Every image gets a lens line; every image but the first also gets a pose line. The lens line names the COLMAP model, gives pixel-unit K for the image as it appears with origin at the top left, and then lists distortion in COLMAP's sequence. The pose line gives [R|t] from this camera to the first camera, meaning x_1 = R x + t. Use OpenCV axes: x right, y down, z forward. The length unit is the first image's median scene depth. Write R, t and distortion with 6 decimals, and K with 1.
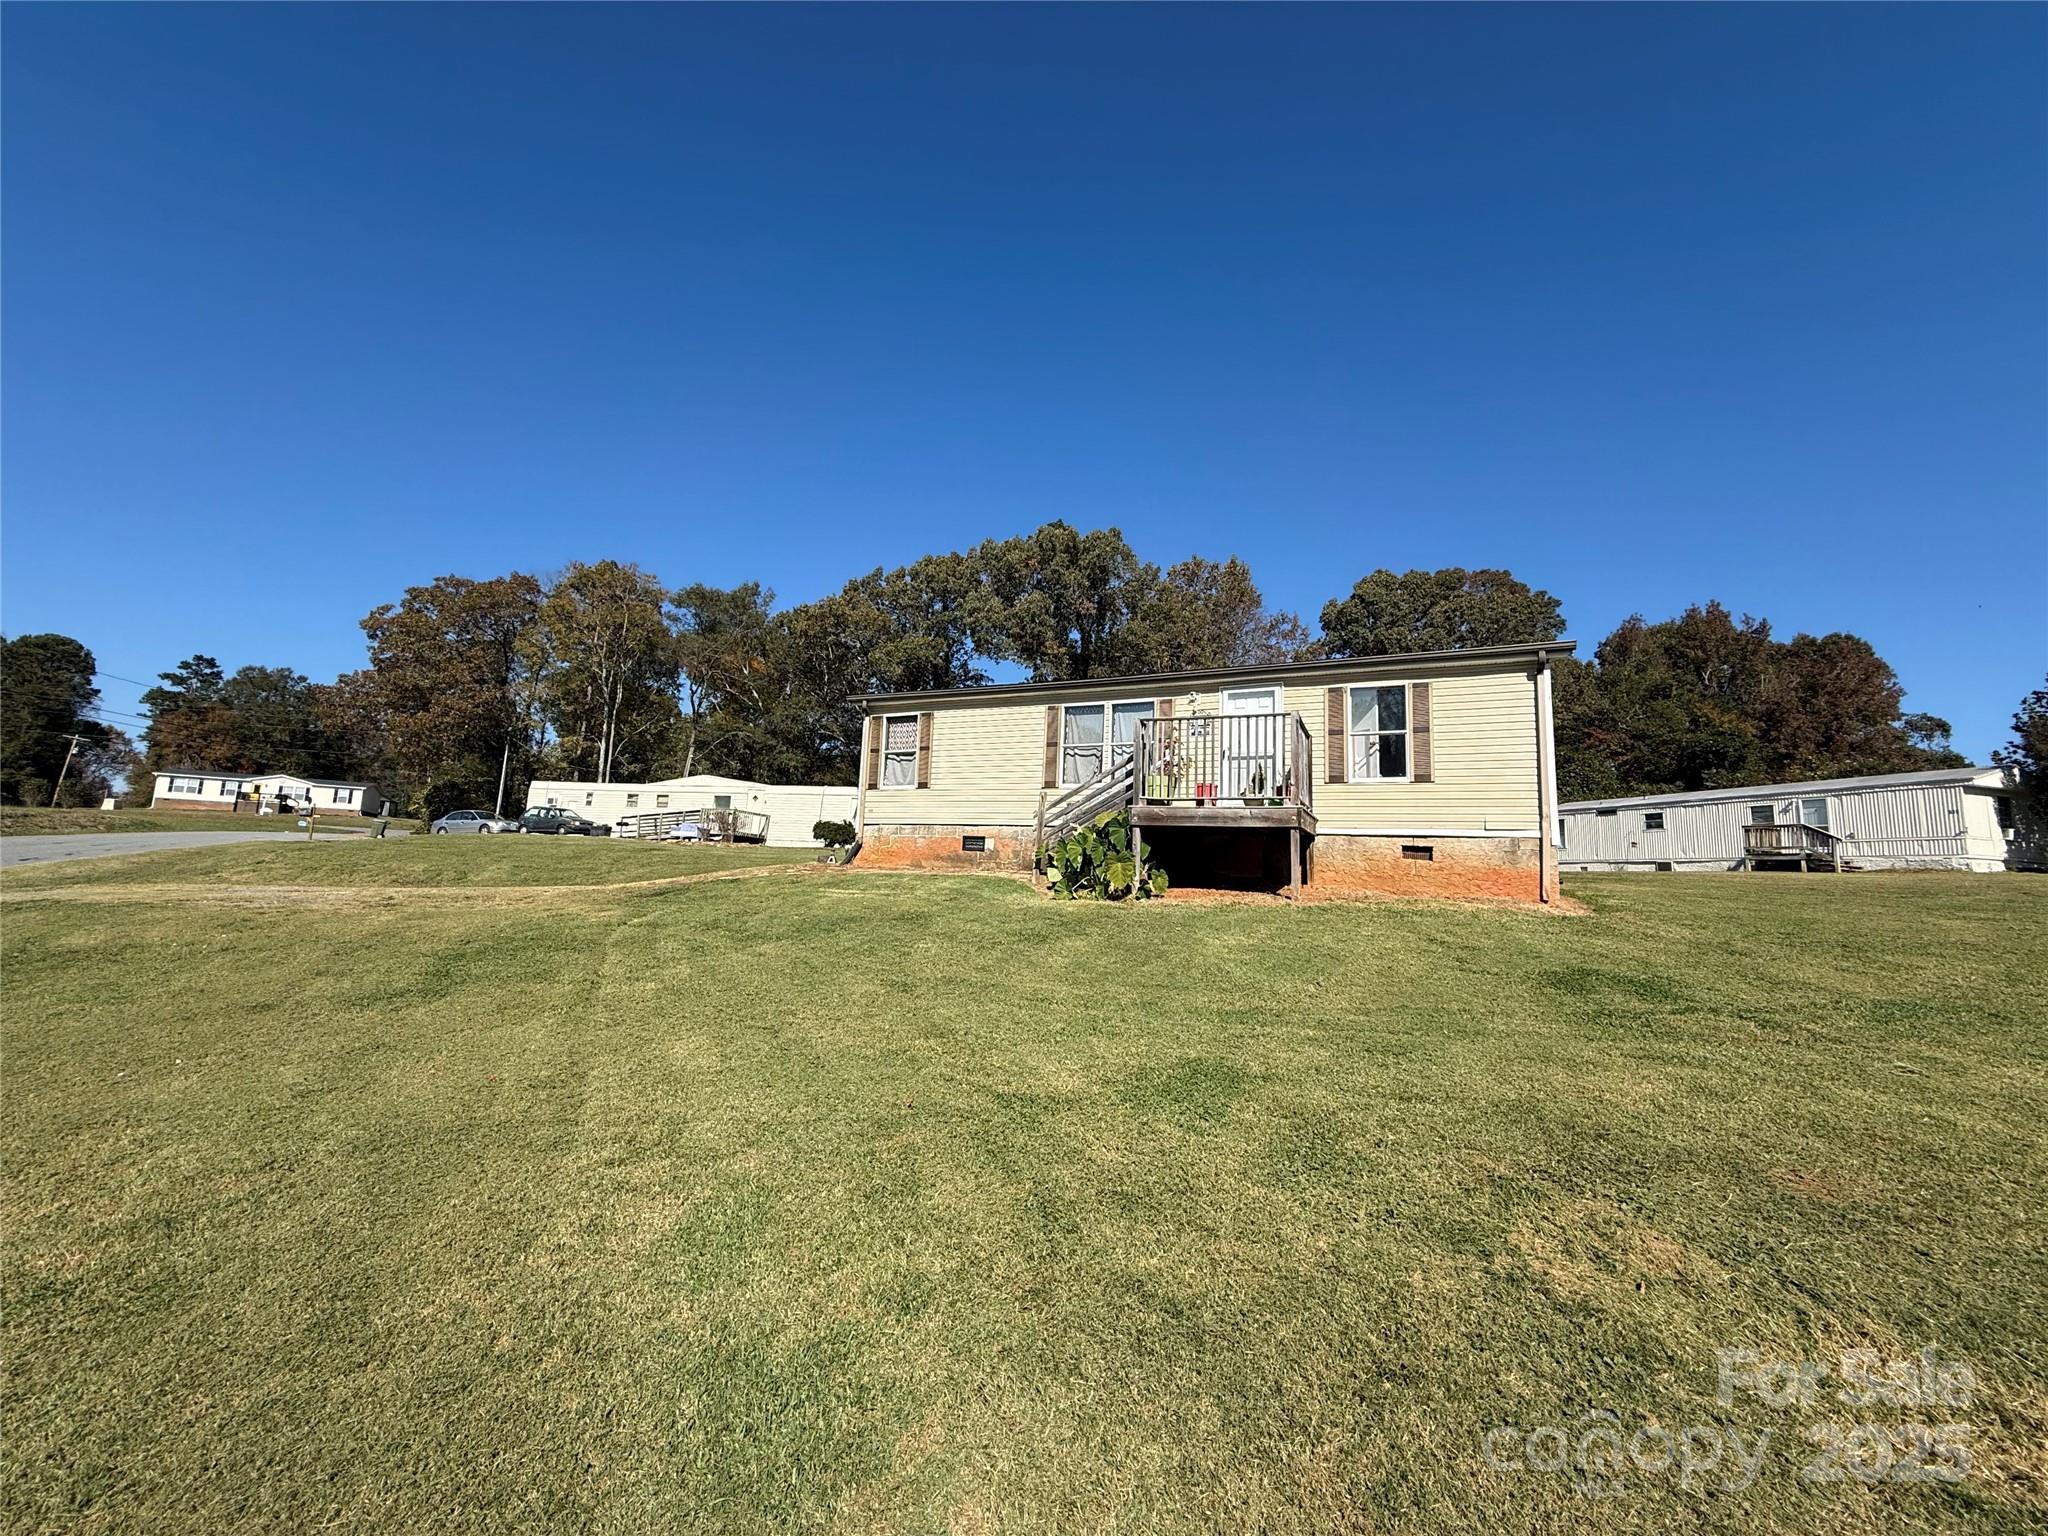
lens RADIAL K [[816.6, 0, 1020.5], [0, 816.6, 766.8], [0, 0, 1]] dist [0.005056, -0.000812]
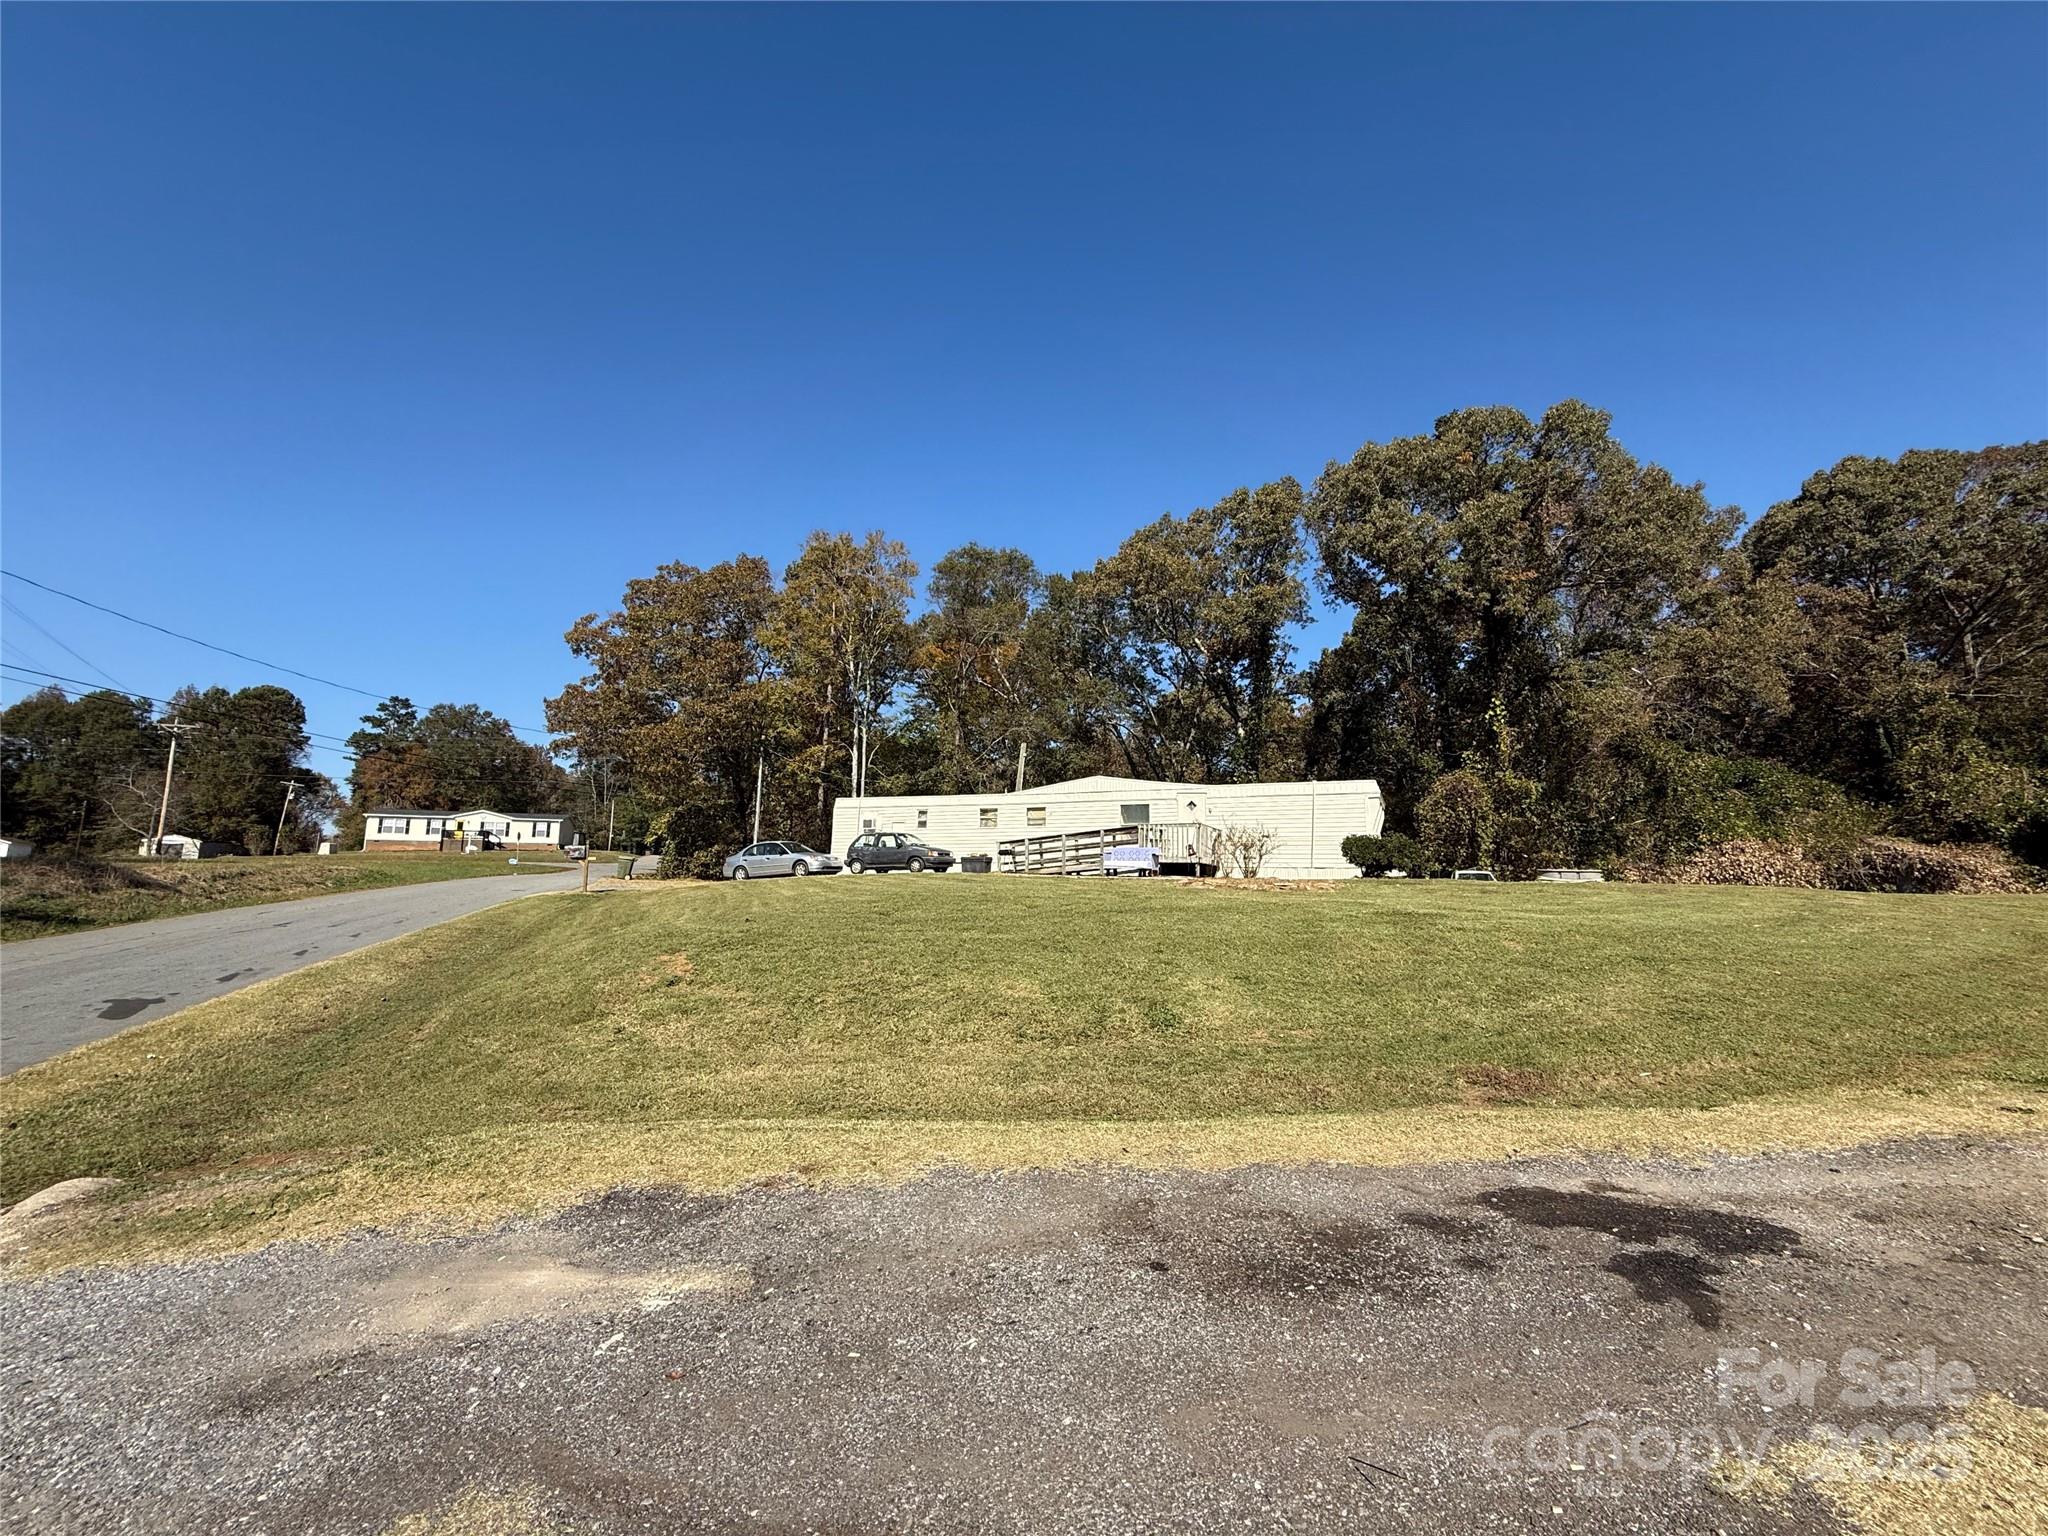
lens RADIAL K [[816.6, 0, 1018.8], [0, 816.6, 762.8], [0, 0, 1]] dist [0.005056, -0.000812]
pose [[0.990288, -0.055105, -0.127641, -0.266726], [0.053604, 0.998447, -0.015173, 0.004310], [0.128279, 0.008184, 0.991704, 0.226888]]
